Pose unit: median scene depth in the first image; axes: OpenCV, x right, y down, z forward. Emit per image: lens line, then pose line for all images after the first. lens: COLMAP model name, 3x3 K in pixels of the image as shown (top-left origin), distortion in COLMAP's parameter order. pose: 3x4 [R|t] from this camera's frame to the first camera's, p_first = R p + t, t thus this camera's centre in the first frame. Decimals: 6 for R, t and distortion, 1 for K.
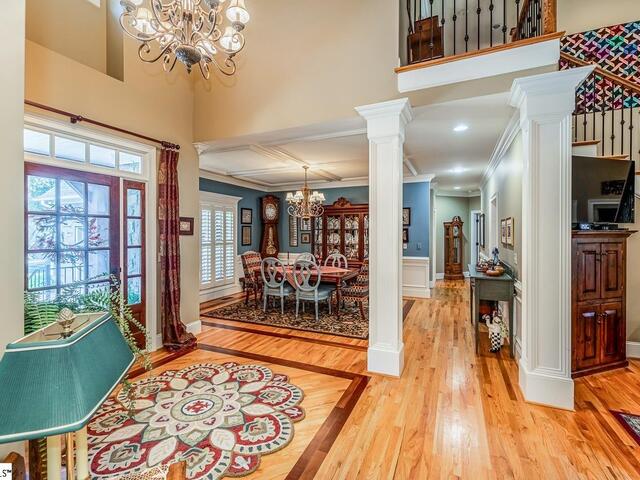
lens RADIAL K [[306.2, 0, 323.8], [0, 306.2, 235.2], [0, 0, 1]] dist [-0.000428, 0.000365]
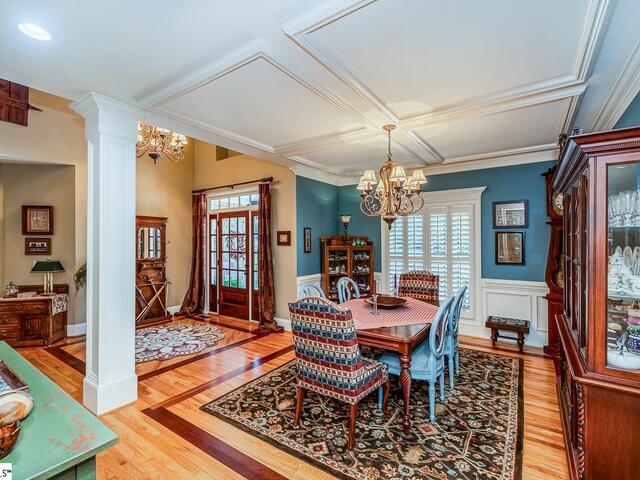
lens RADIAL K [[308.9, 0, 308.9], [0, 308.9, 242.7], [0, 0, 1]] dist [-0.000037, 0.000227]
pose [[-0.217334, 0.000721, -0.976097, 1.056003], [-0.003665, 0.999992, 0.001554, -0.020513], [0.976091, 0.003915, -0.217329, 1.972370]]
